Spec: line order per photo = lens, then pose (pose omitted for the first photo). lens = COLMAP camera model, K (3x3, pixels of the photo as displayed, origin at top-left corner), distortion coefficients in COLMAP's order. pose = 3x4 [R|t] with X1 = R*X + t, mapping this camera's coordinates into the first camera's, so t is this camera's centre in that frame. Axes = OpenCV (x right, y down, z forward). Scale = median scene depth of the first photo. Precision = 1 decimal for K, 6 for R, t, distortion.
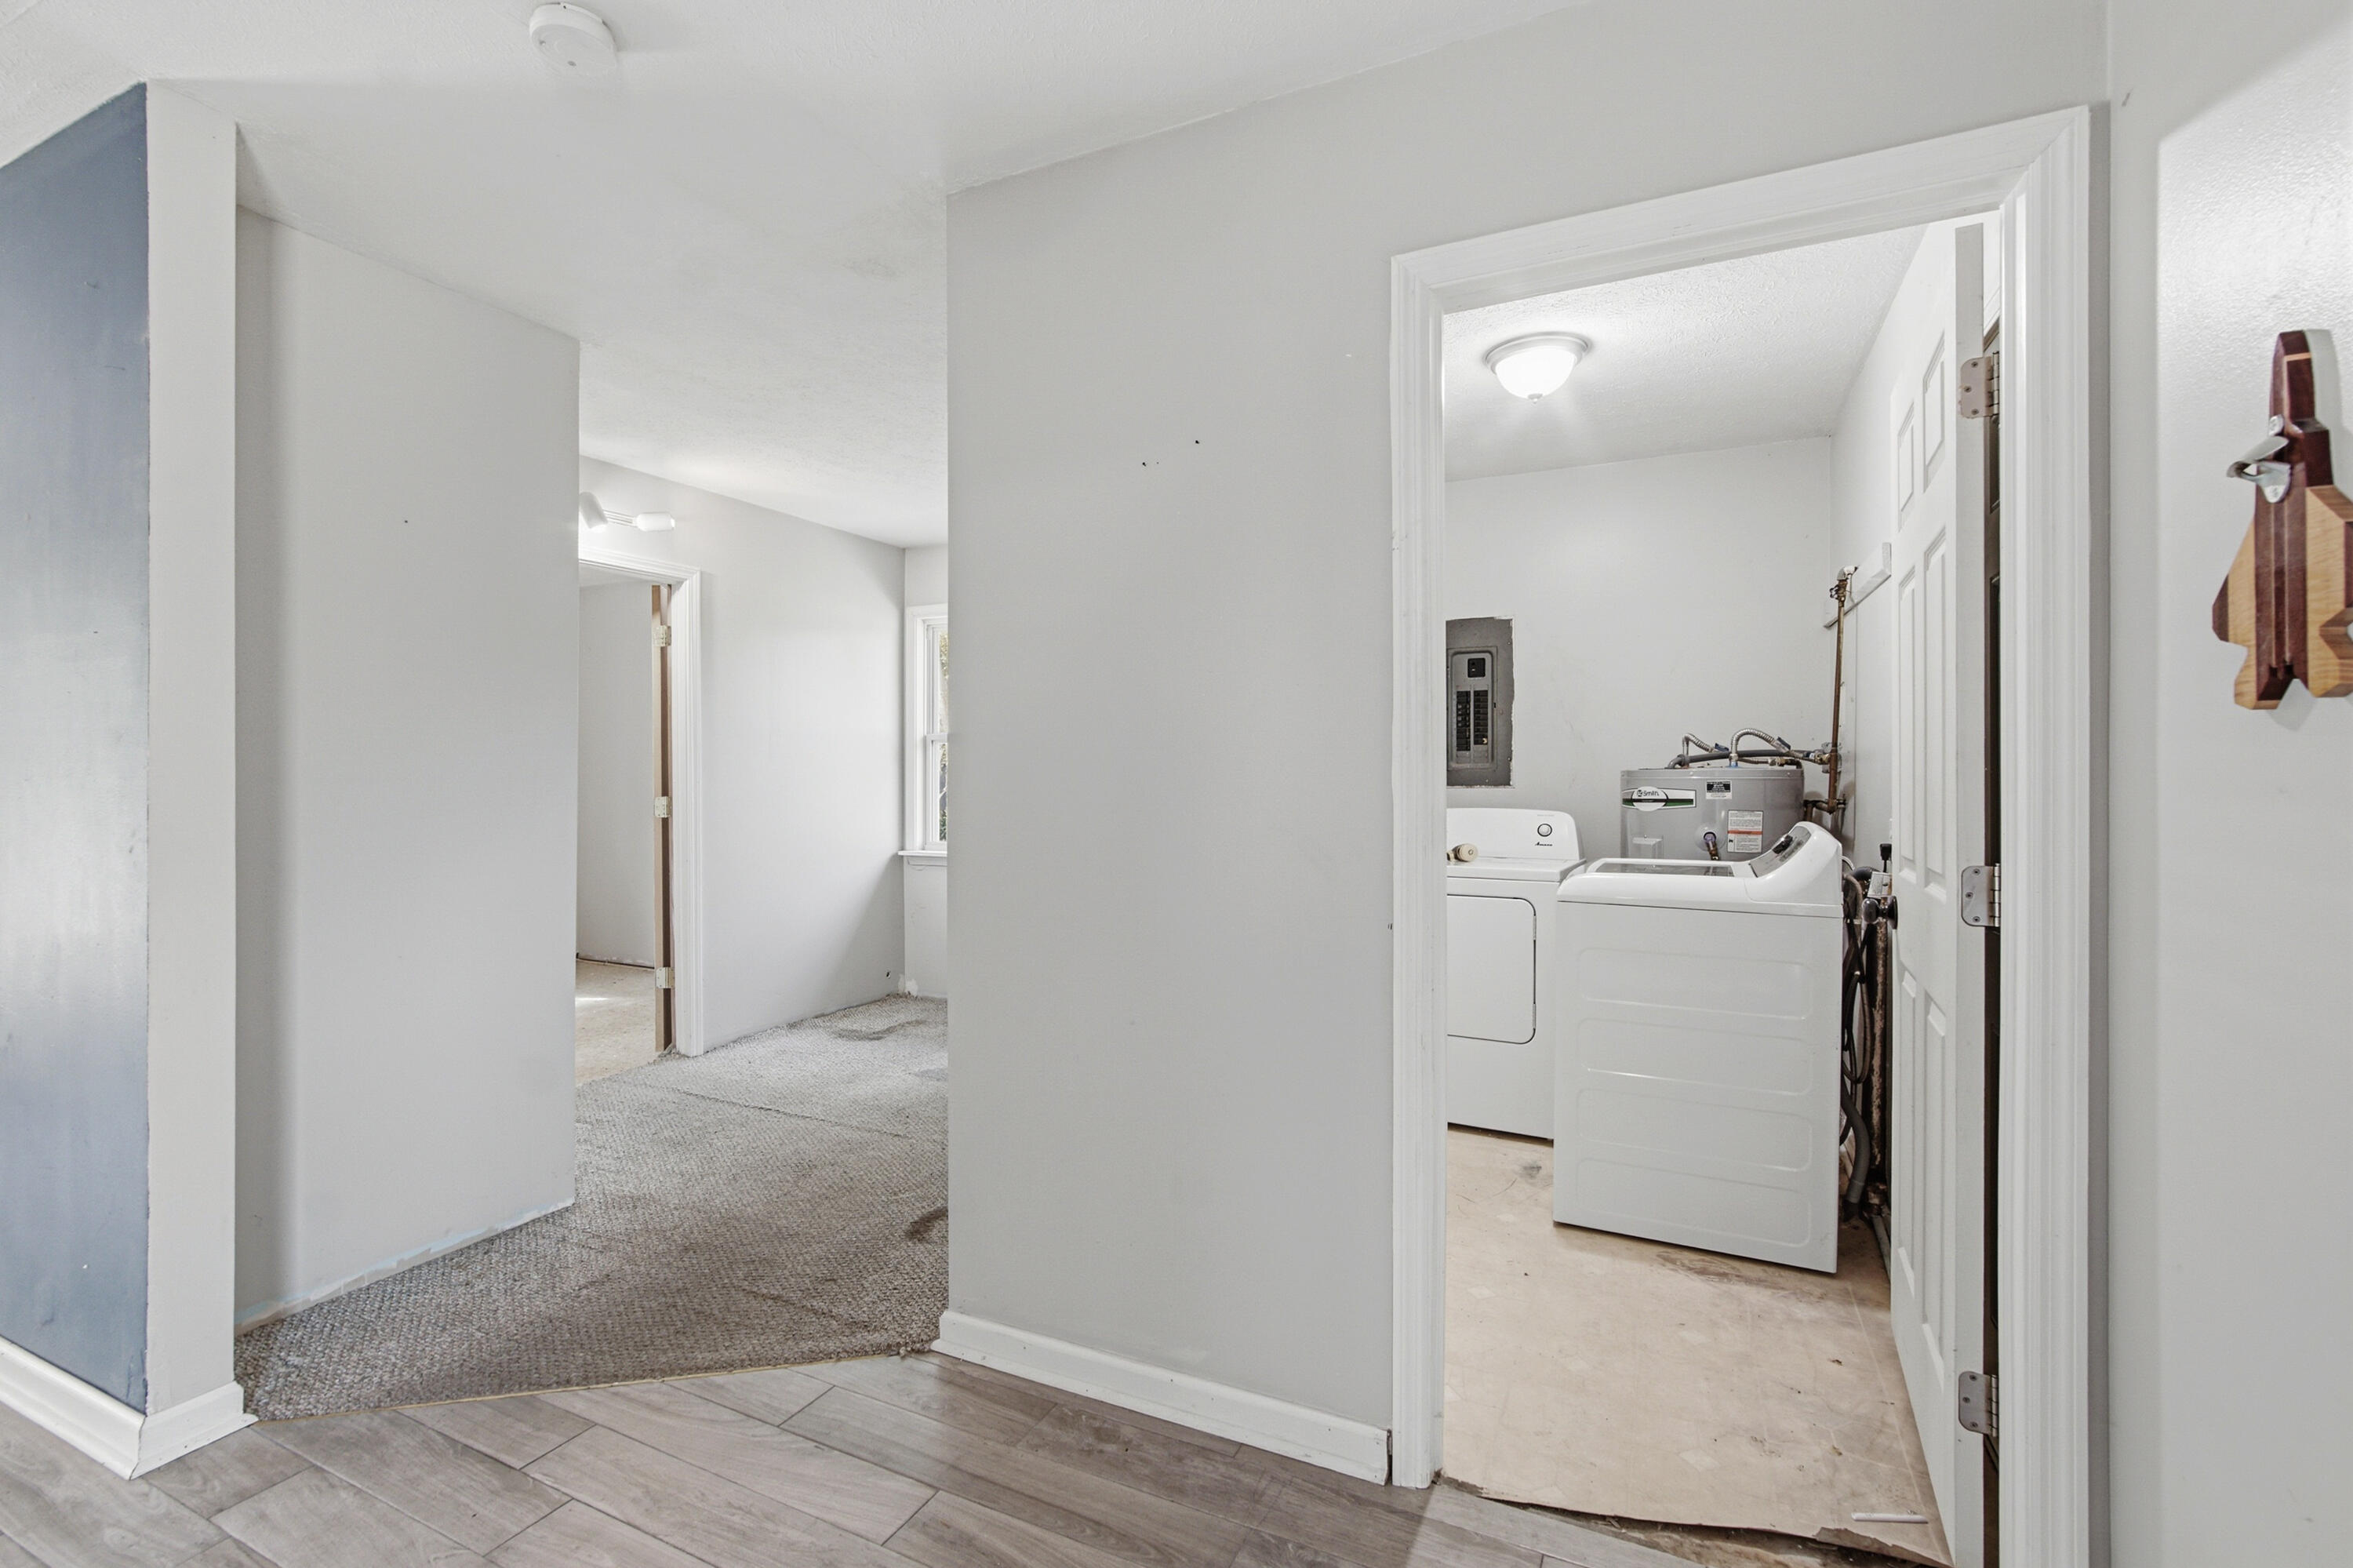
lens RADIAL K [[1057.0, 0, 1164.6], [0, 1057.0, 782.9], [0, 0, 1]] dist [-0.014217, 0.006575]
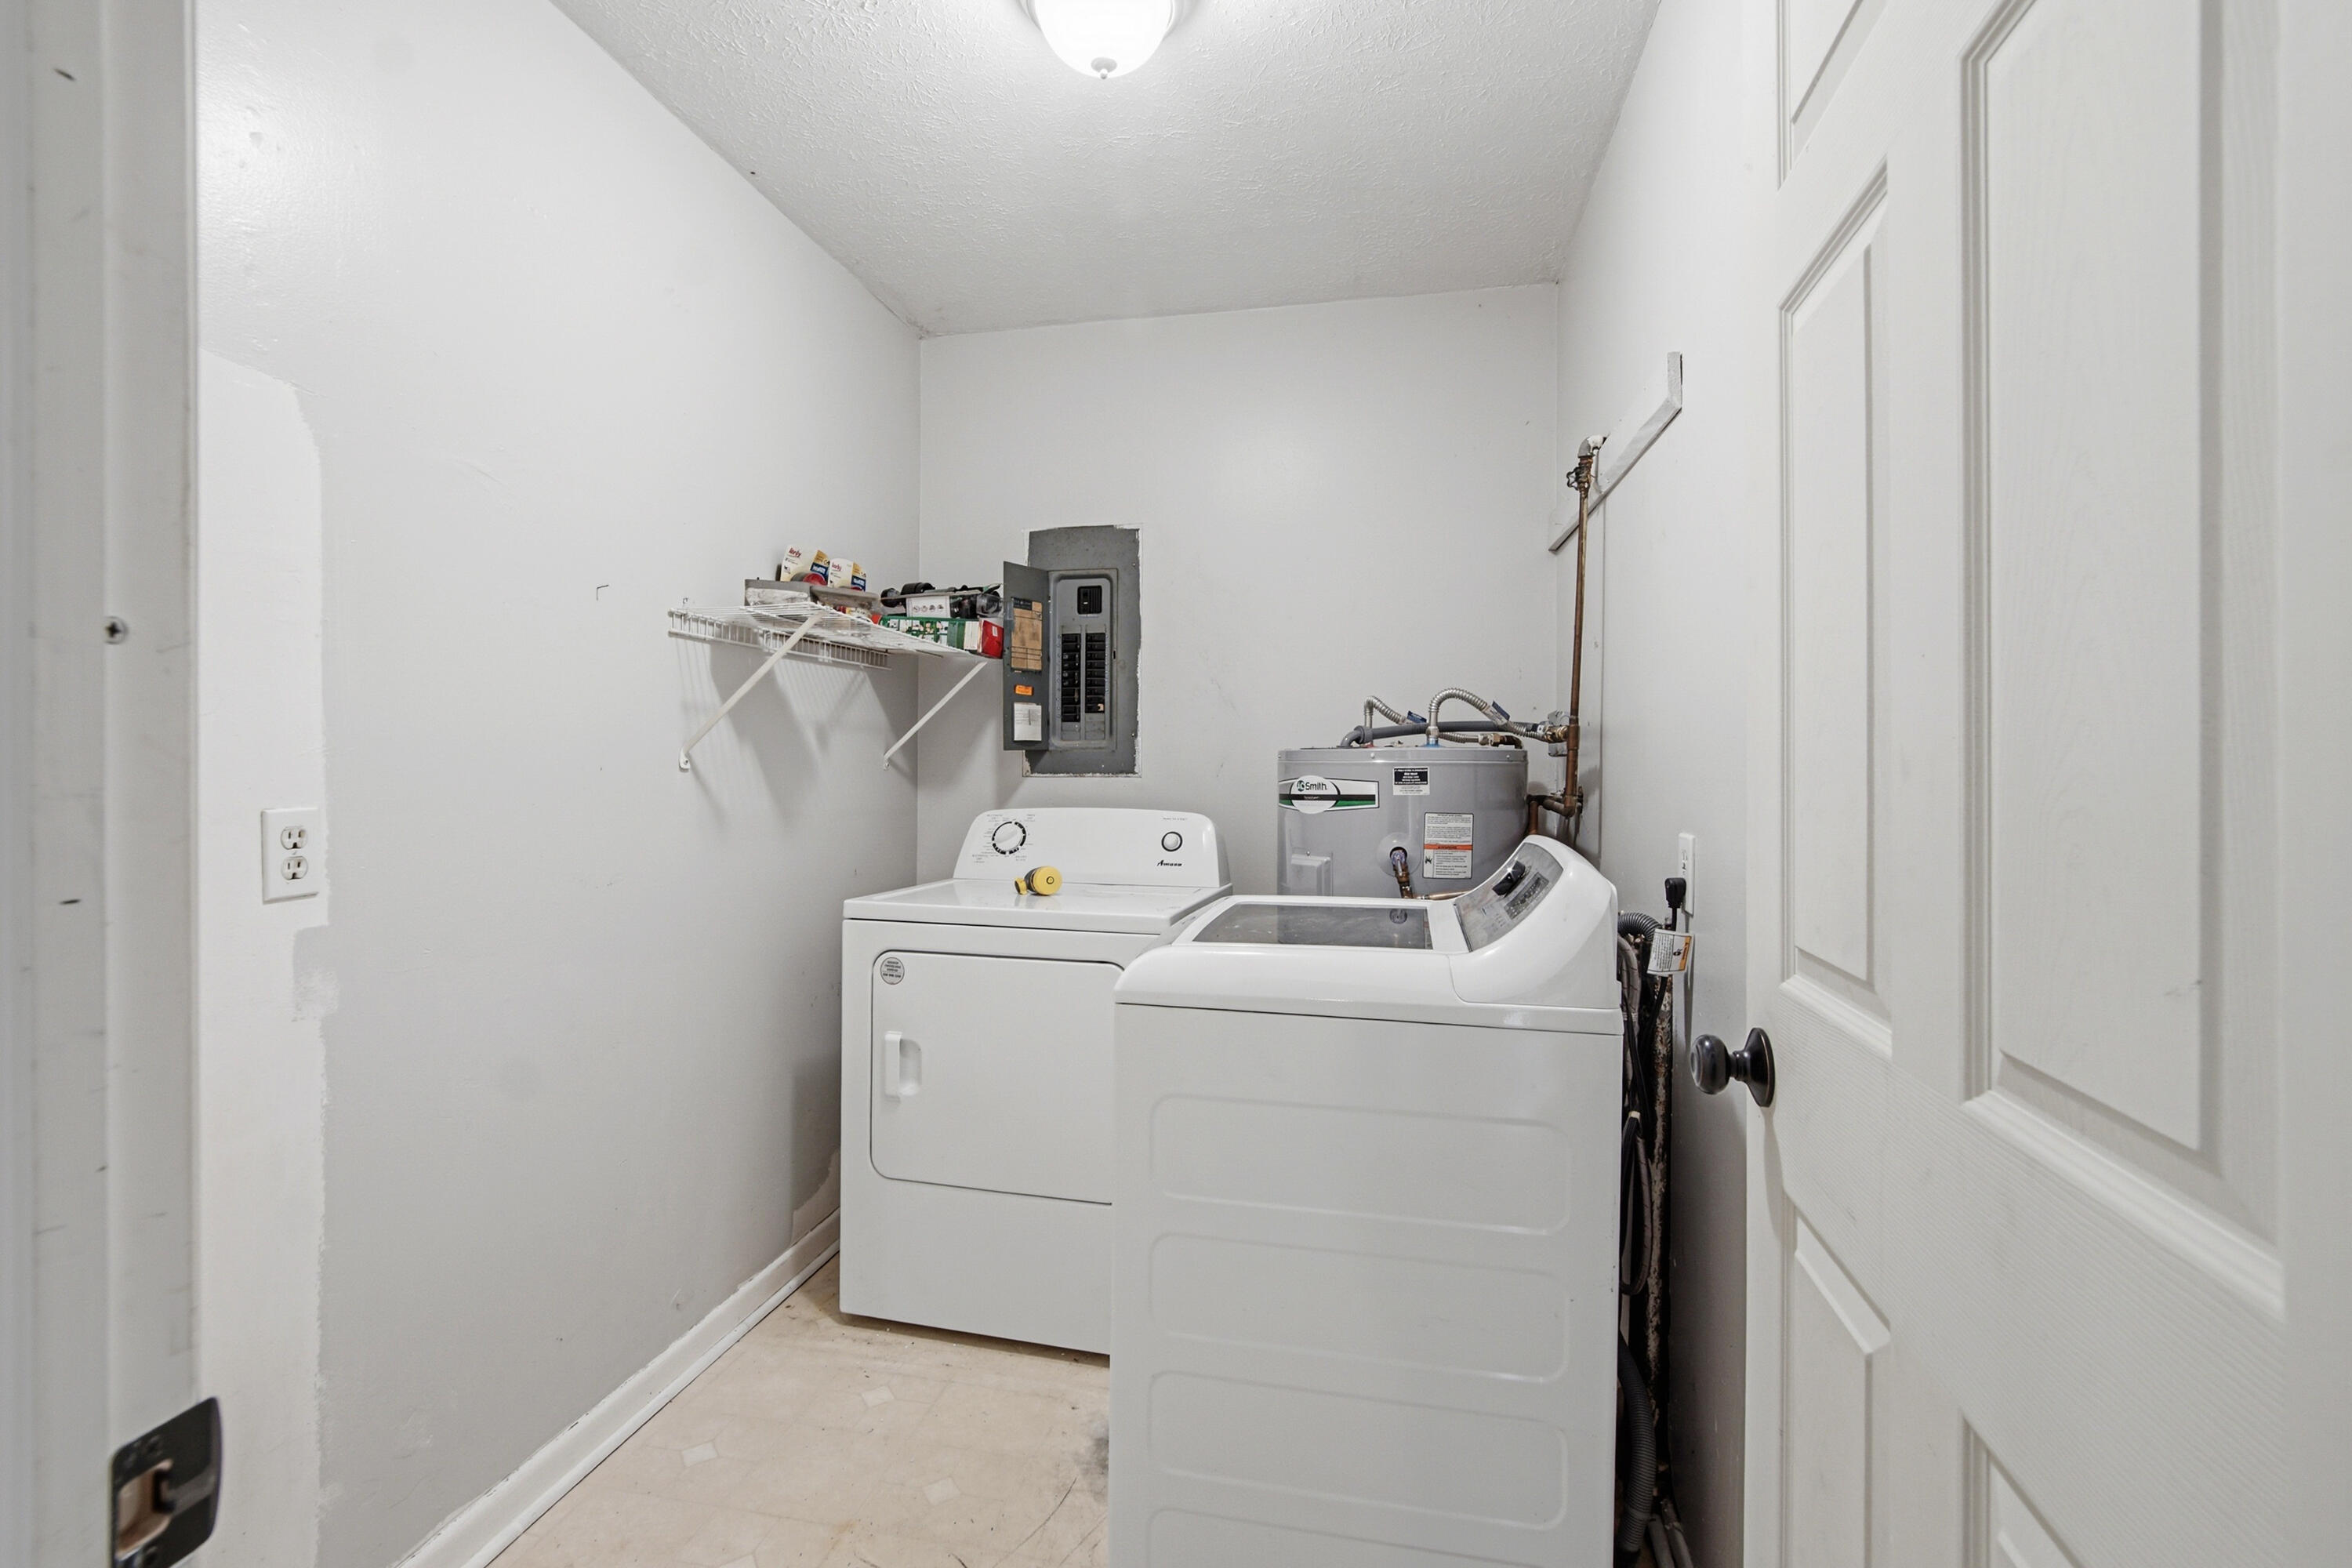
lens RADIAL K [[1056.5, 0, 1180.8], [0, 1056.5, 777.2], [0, 0, 1]] dist [-0.014217, 0.006575]
pose [[0.966455, -0.001226, 0.256833, 0.206550], [-0.001183, 0.999957, 0.009227, -0.001428], [-0.256833, -0.009221, 0.966412, 0.380329]]
